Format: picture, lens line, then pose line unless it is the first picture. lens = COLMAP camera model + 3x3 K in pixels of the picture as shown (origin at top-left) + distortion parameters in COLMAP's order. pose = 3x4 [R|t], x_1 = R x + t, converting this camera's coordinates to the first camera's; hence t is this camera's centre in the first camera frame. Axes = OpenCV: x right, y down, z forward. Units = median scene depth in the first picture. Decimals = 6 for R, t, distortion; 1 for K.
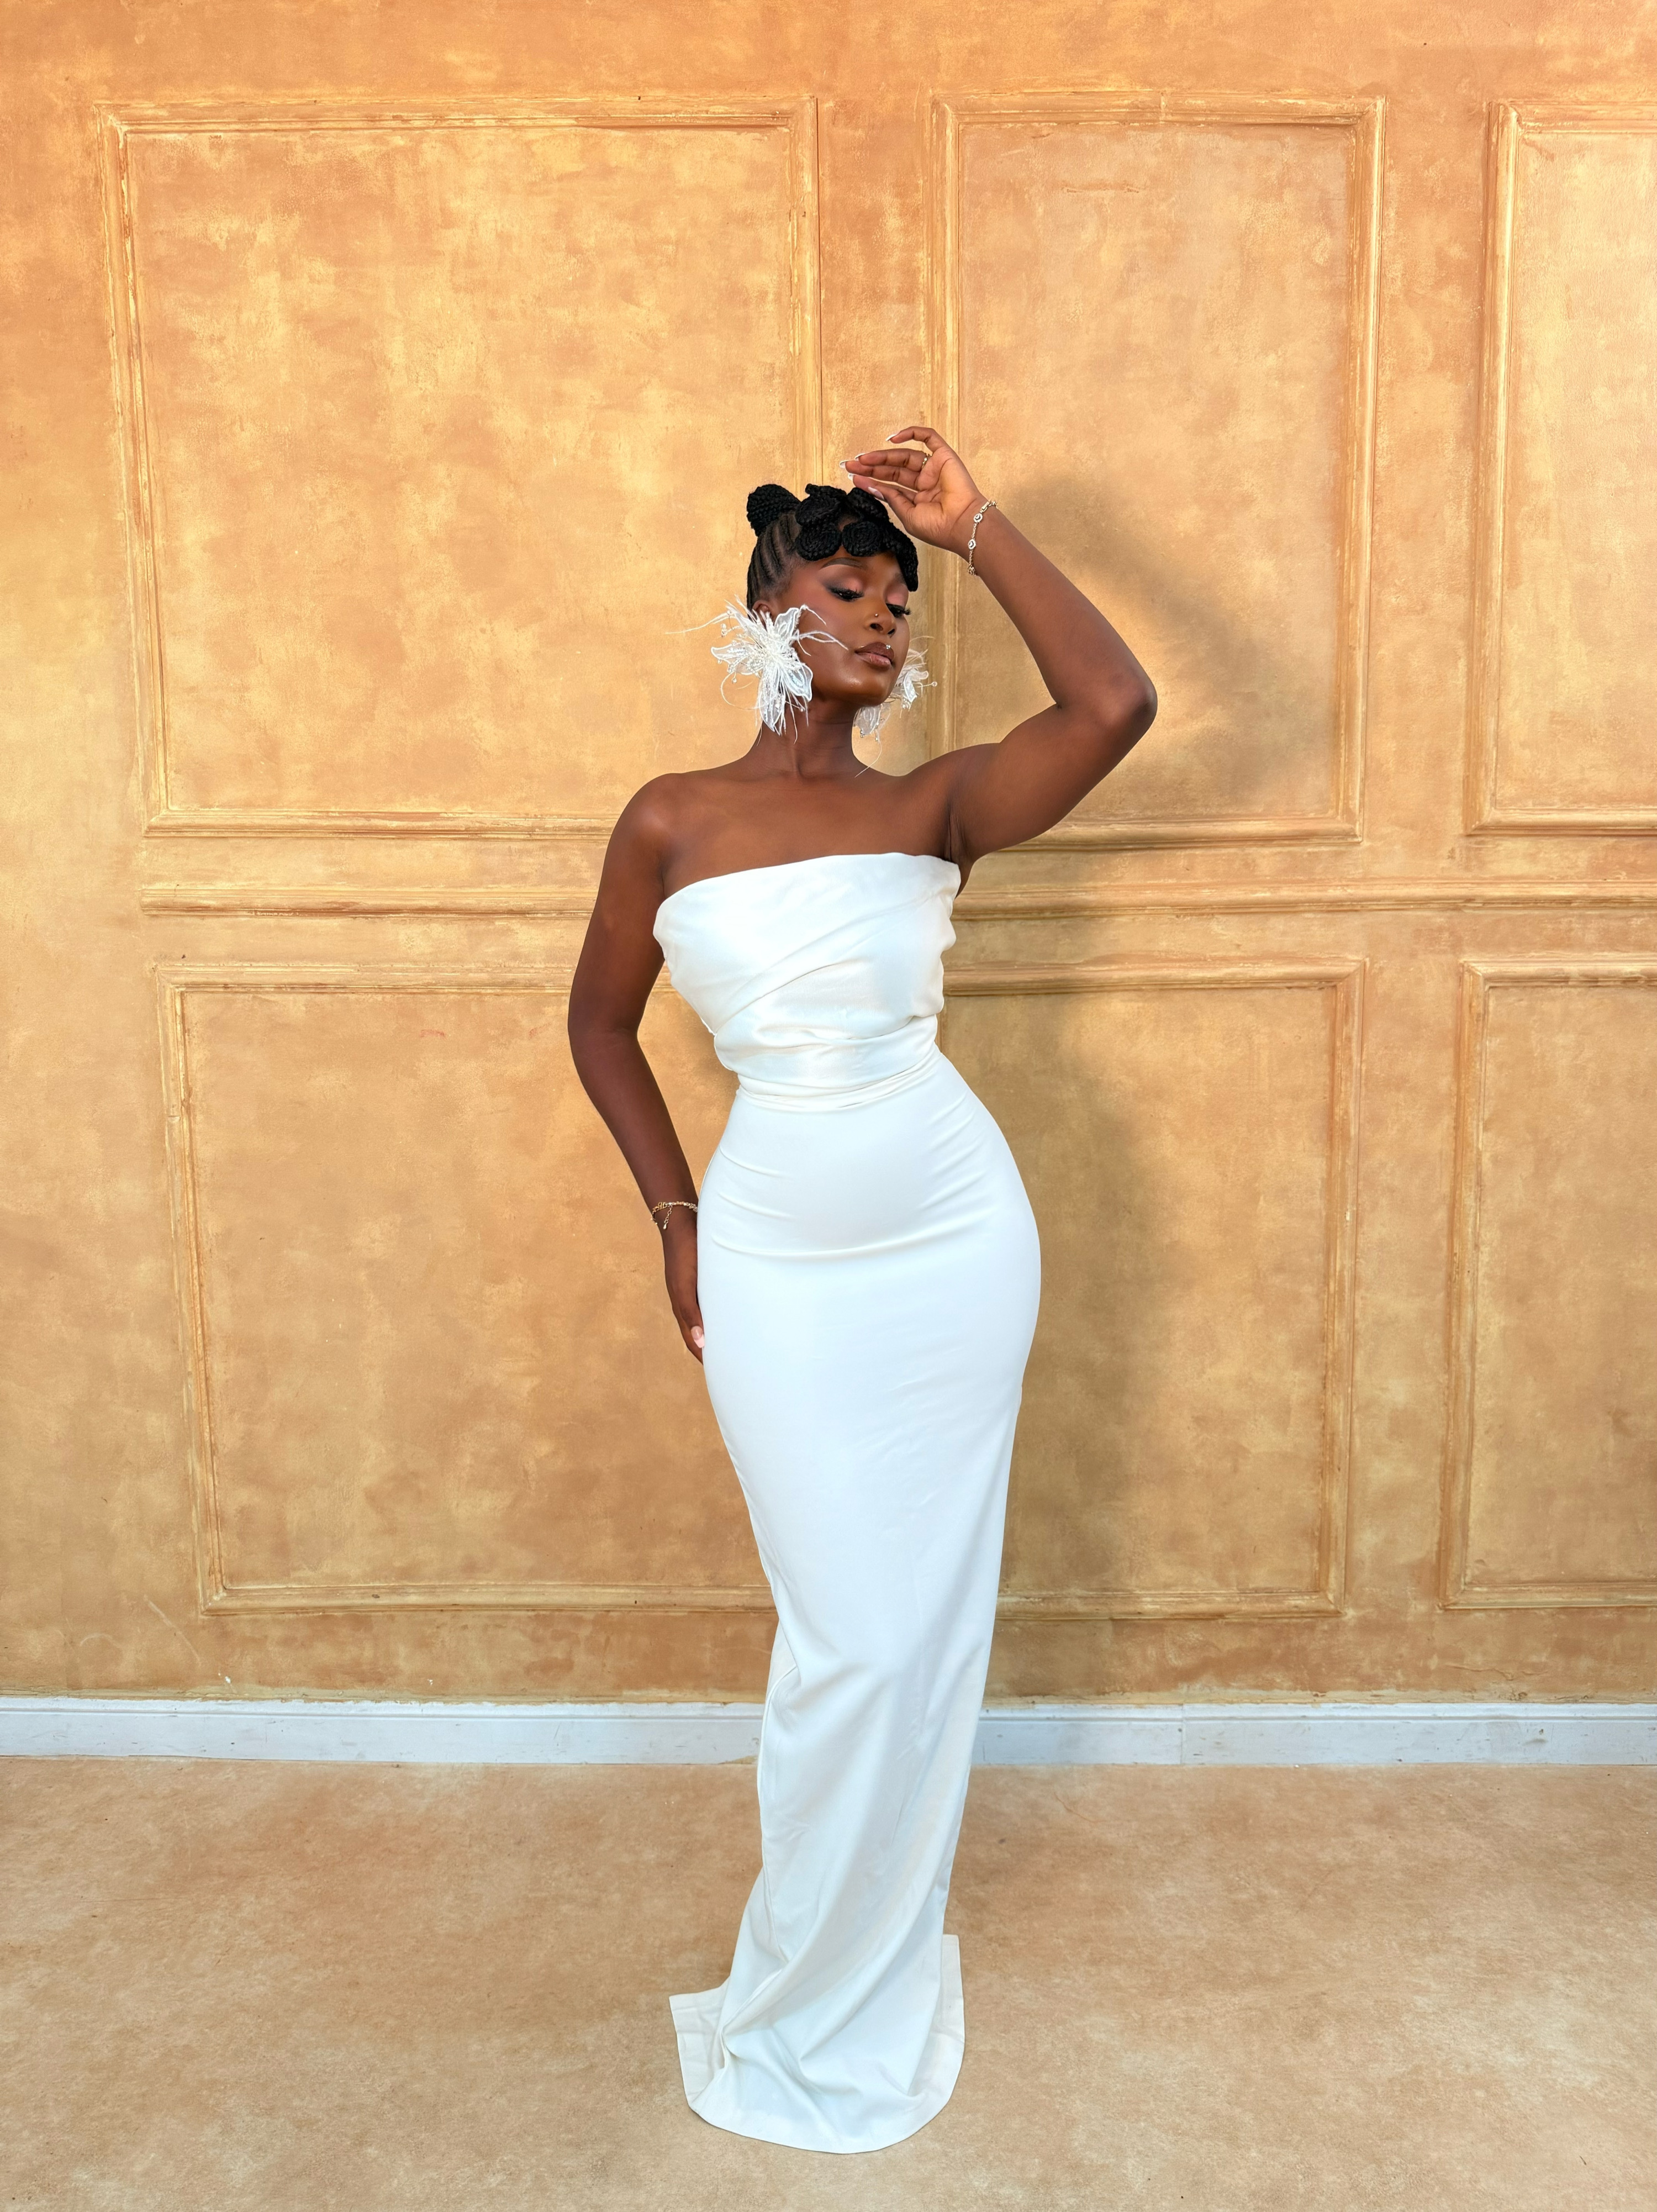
lens RADIAL K [[1557.6, 0, 831.1], [0, 1557.6, 1107.5], [0, 0, 1]] dist [0.000669, -0.007687]
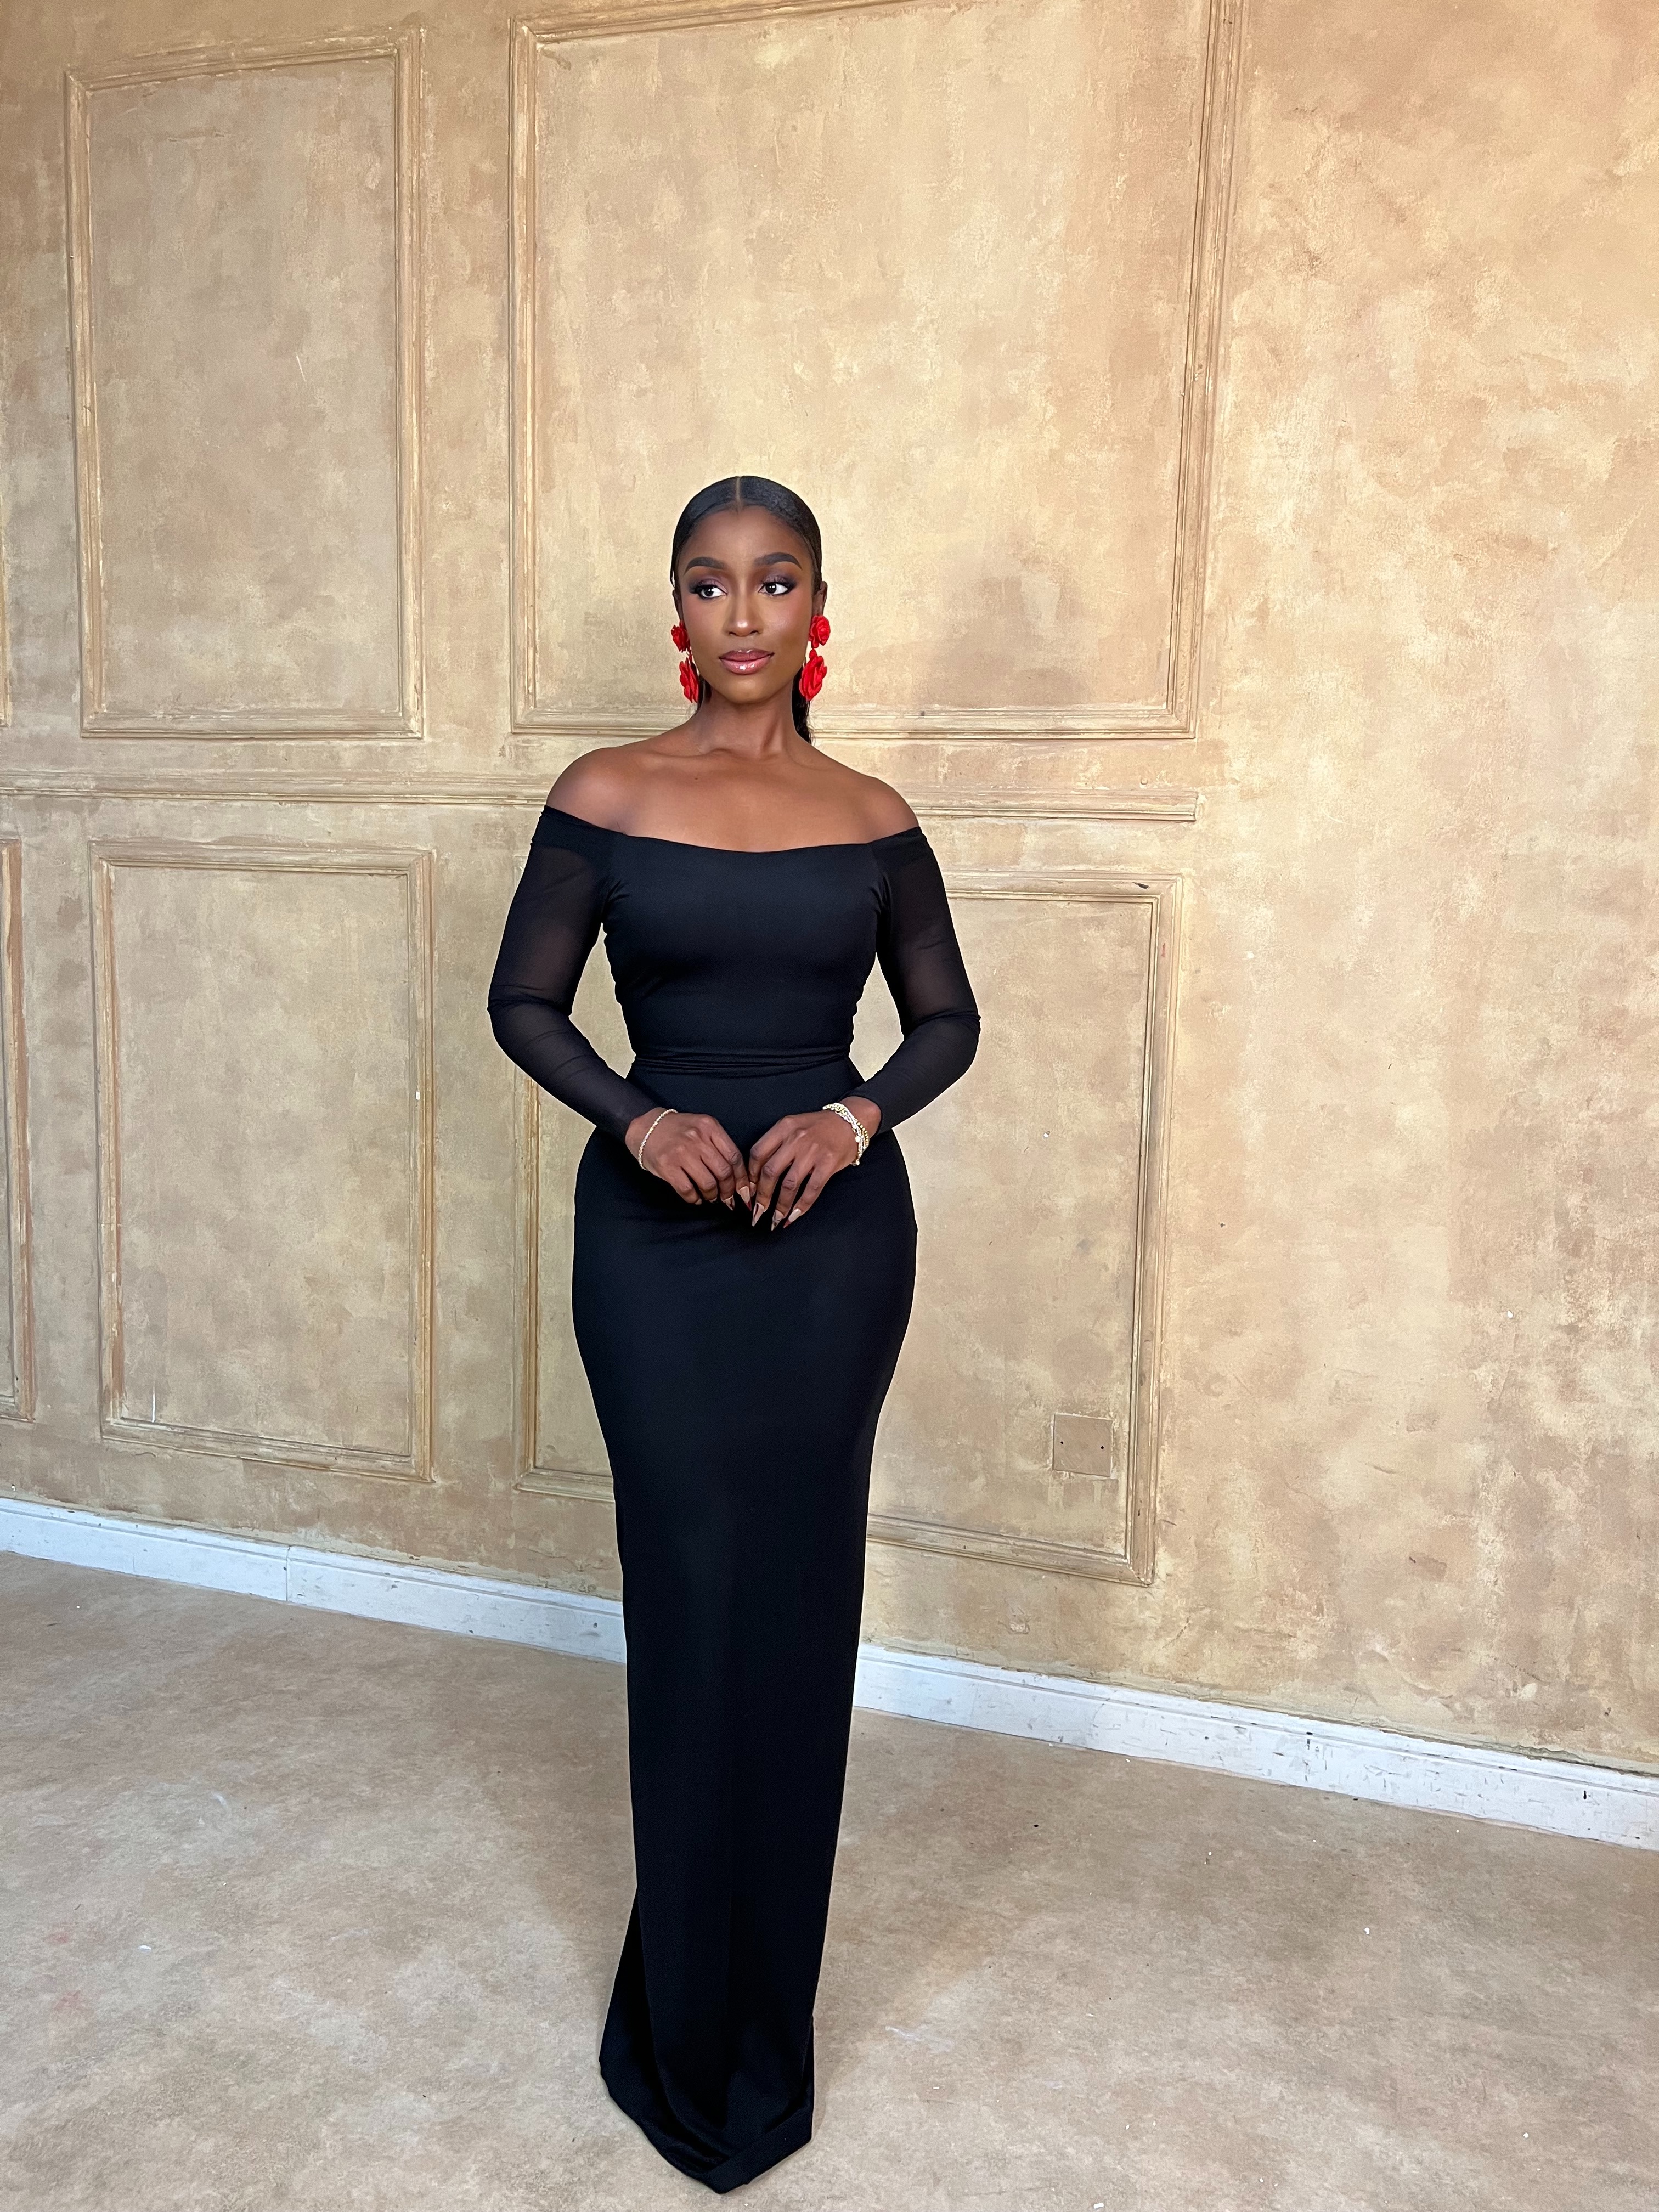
lens RADIAL K [[1642.5, 0, 835.2], [0, 1642.5, 1098.2], [0, 0, 1]] dist [0.043494, -0.051681]
pose [[0.958917, 0.072773, -0.274194, 0.944480], [-0.073883, 0.997247, 0.006293, 0.045210], [0.273897, 0.014223, 0.961654, 0.007198]]
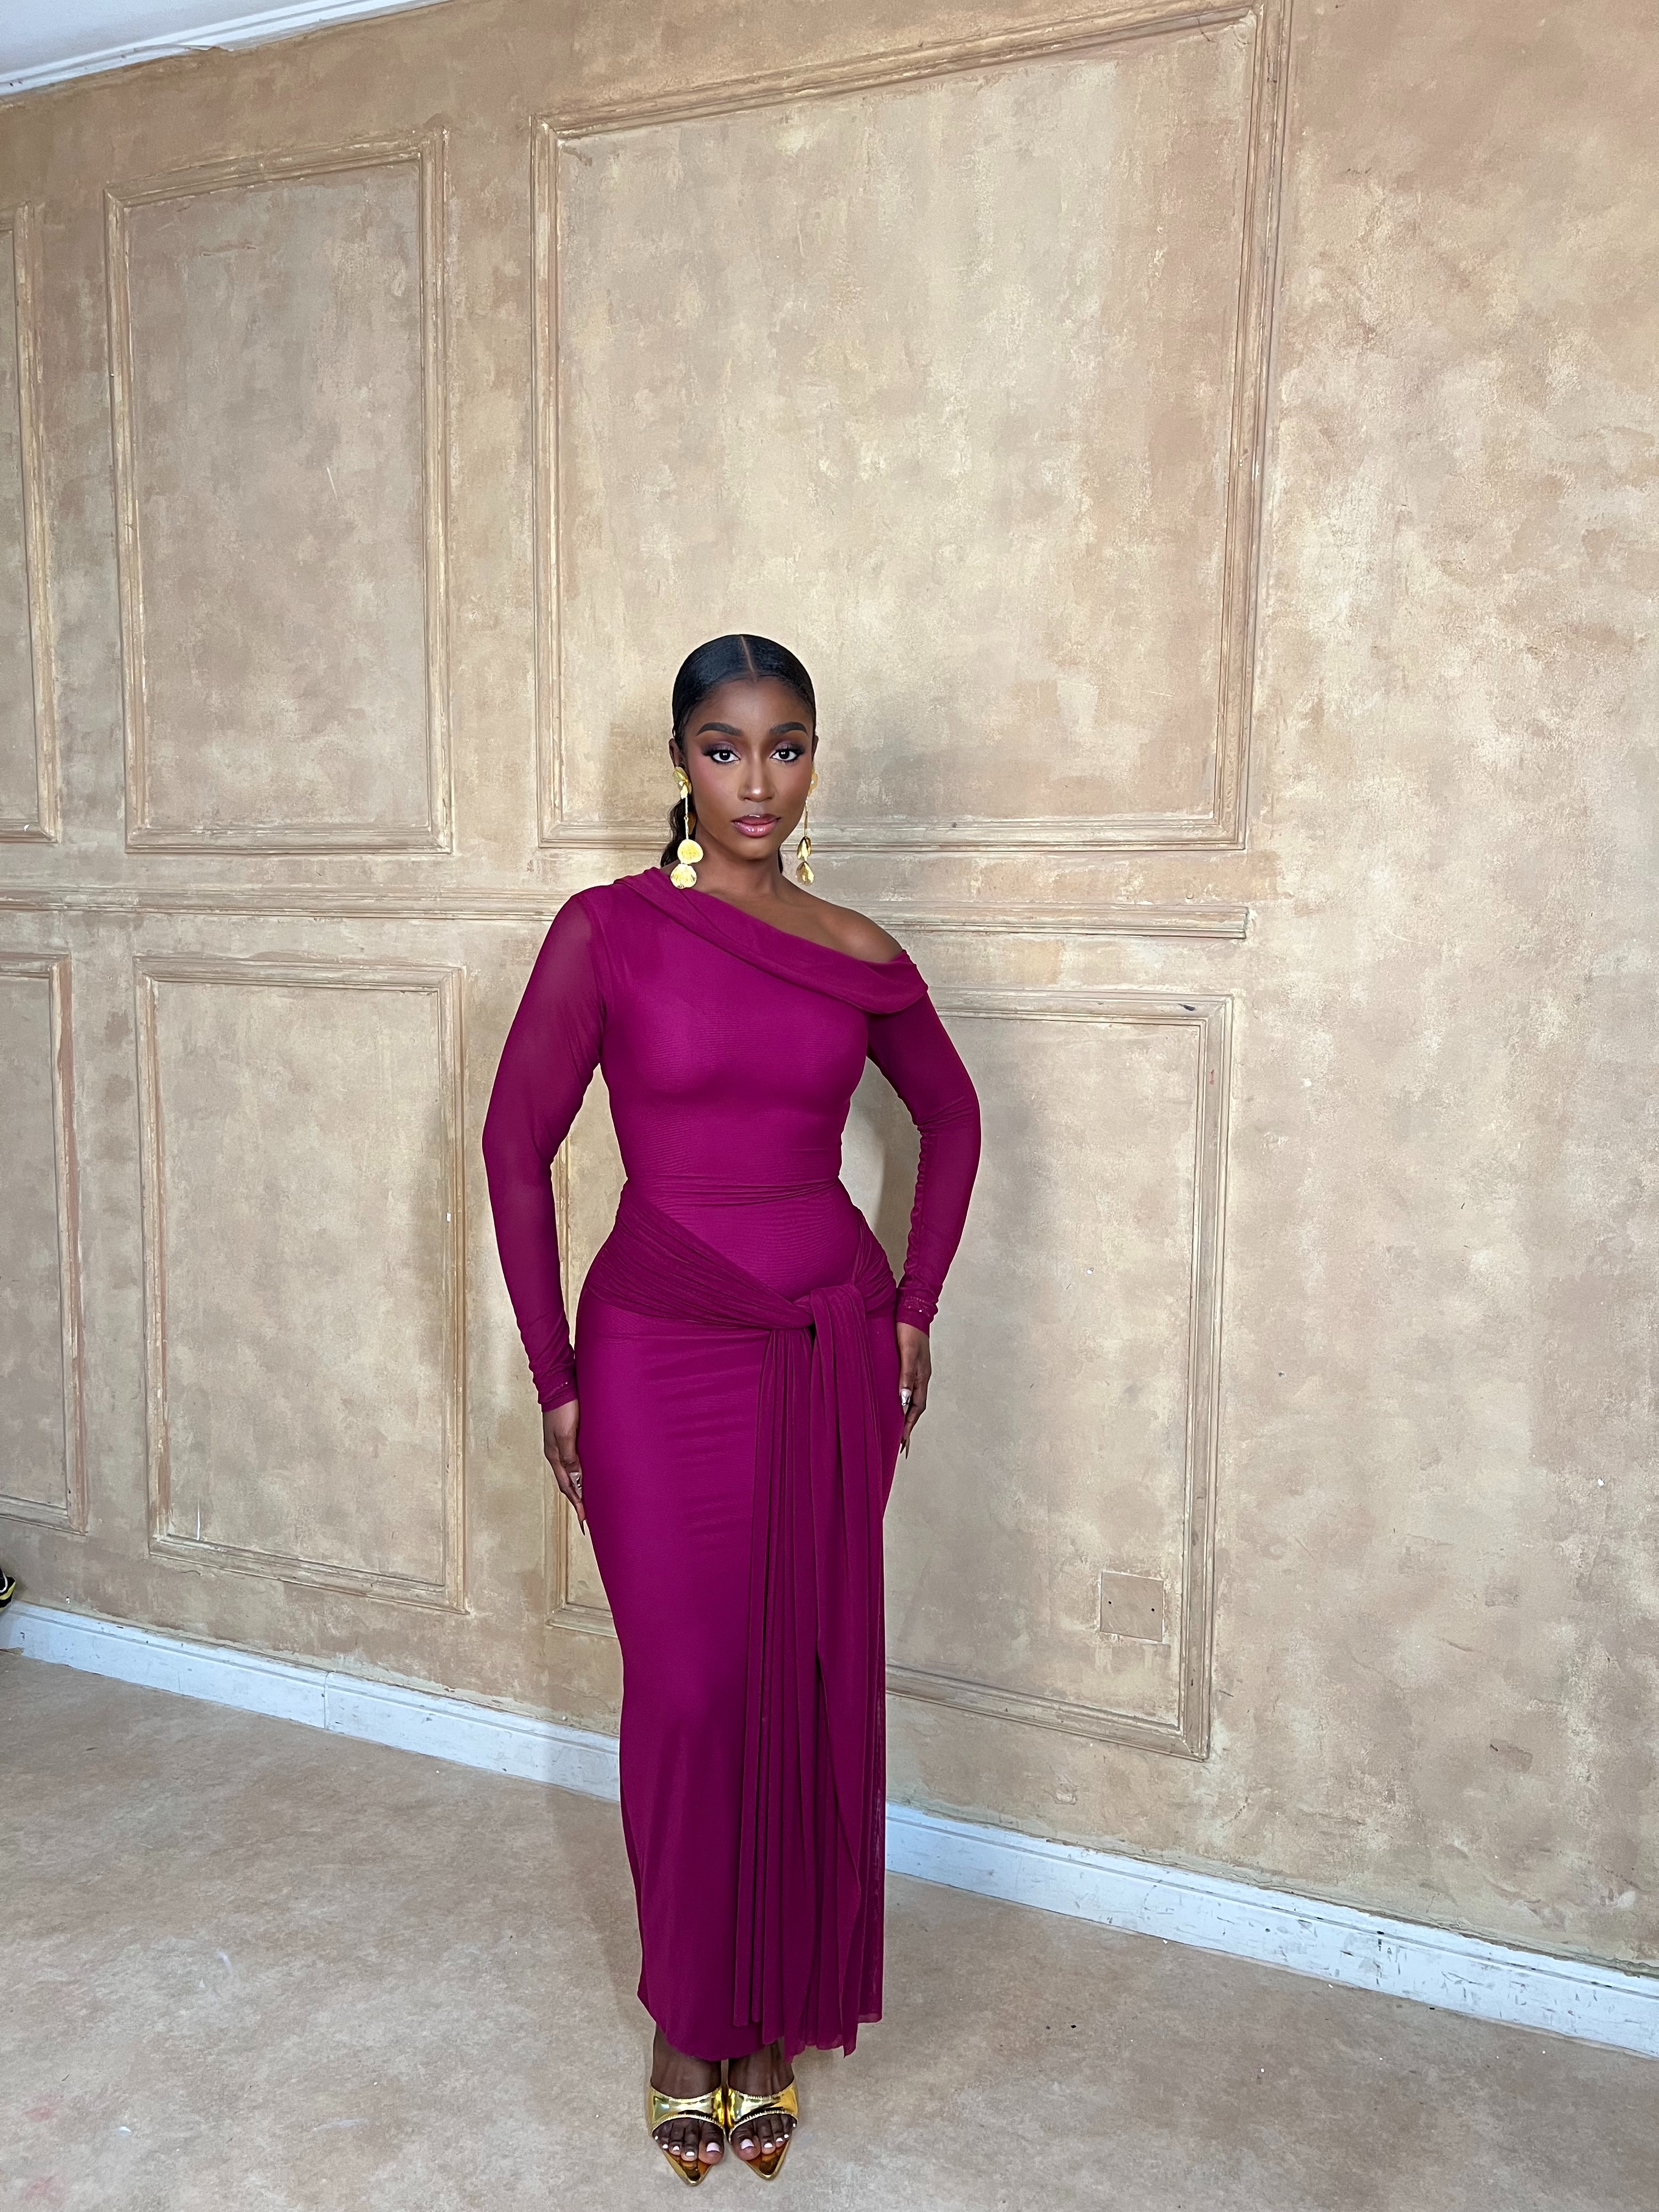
lens RADIAL K [[1642.5, 0, 833.4], [0, 1642.5, 1122.5], [0, 0, 1]] dist [0.043494, -0.051681]
pose [[0.930242, 0.068428, -0.360510, 0.992270], [-0.072352, 0.997376, 0.002618, -0.014345], [0.359743, 0.023648, 0.932752, 0.082237]]
